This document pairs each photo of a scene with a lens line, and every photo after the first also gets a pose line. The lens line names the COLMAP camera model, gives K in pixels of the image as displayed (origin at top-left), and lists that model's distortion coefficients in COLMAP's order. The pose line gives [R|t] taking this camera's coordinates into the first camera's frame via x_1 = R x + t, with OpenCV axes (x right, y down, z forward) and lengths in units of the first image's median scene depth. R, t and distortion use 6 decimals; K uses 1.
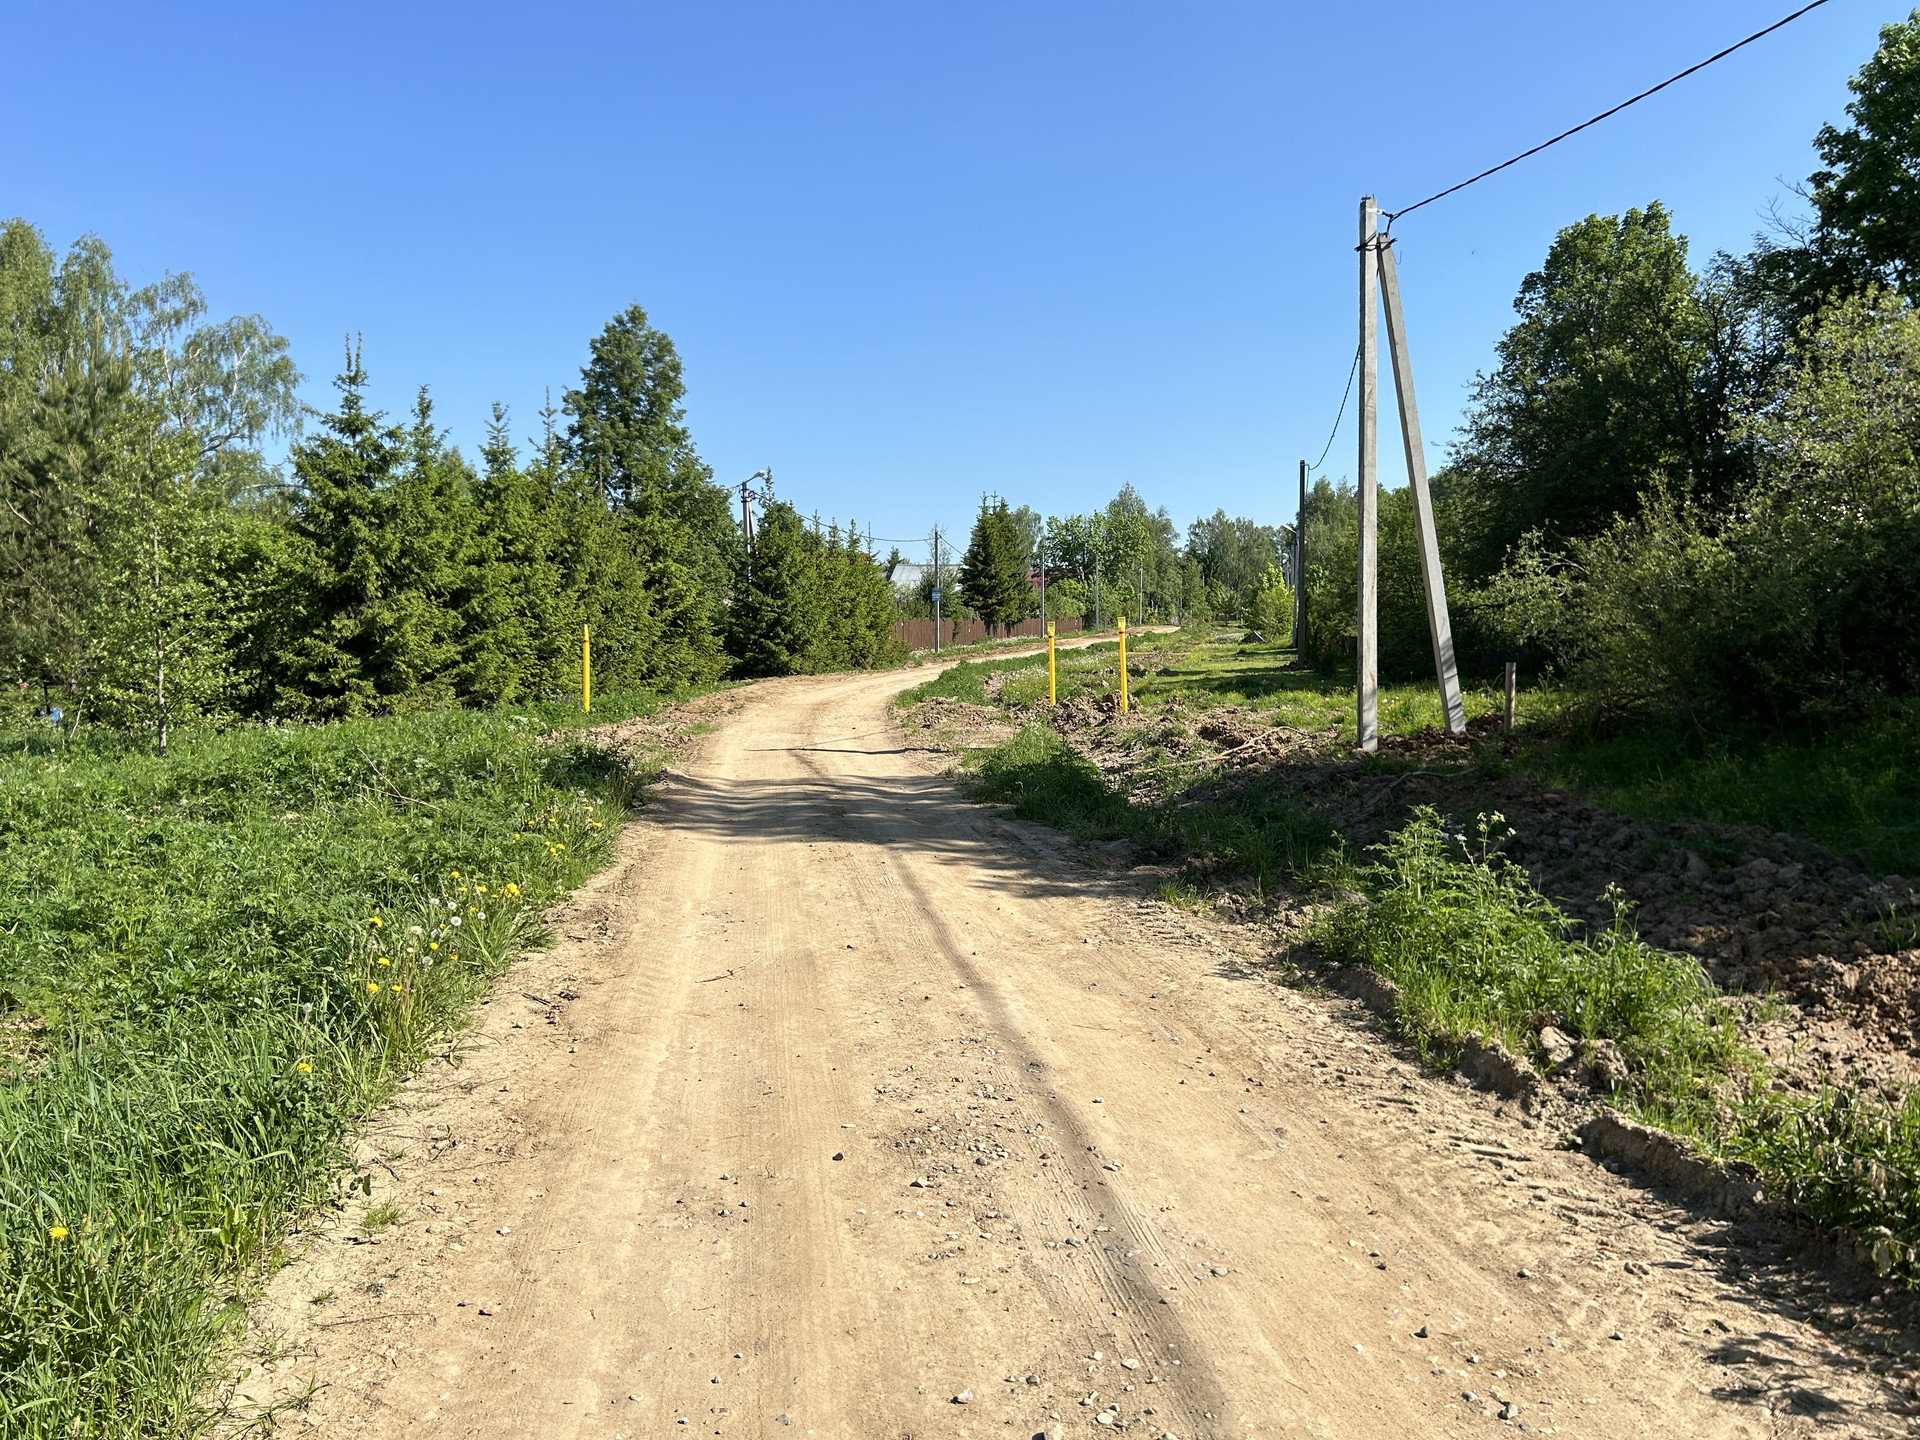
lens RADIAL K [[1321.6, 0, 987.1], [0, 1321.6, 728.2], [0, 0, 1]] dist [-0.023511, -0.001366]
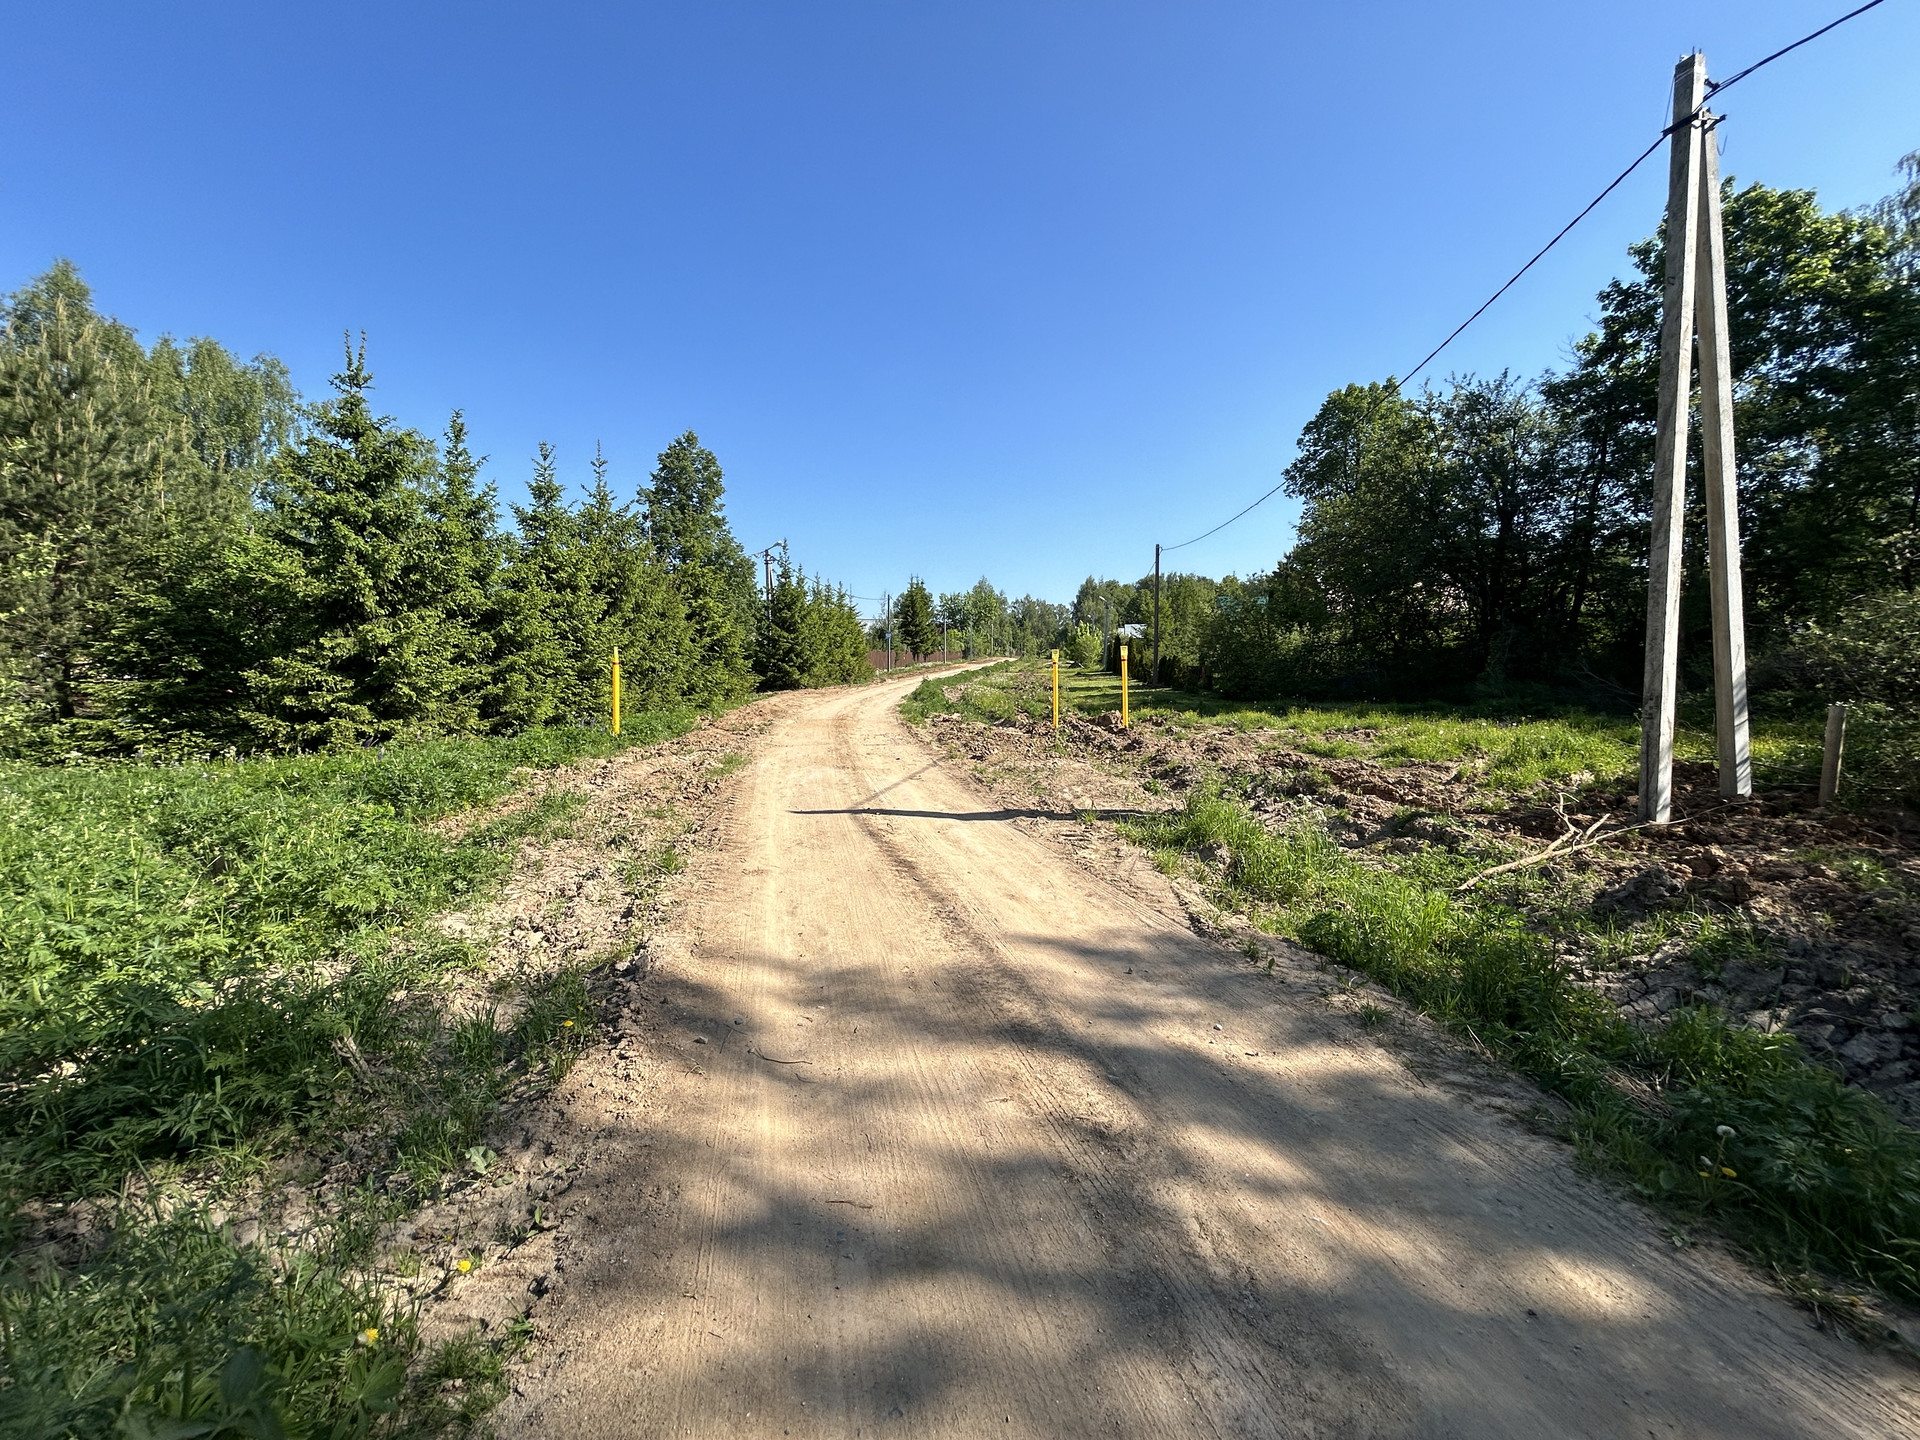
lens RADIAL K [[722.7, 0, 960.0], [0, 722.7, 720.0], [0, 0, 1]] dist [-0.052253, 0.020459]
pose [[0.996010, 0.003435, 0.089176, -0.067370], [-0.004363, 0.999938, 0.010216, -0.021553], [-0.089135, -0.010564, 0.995964, 0.317132]]
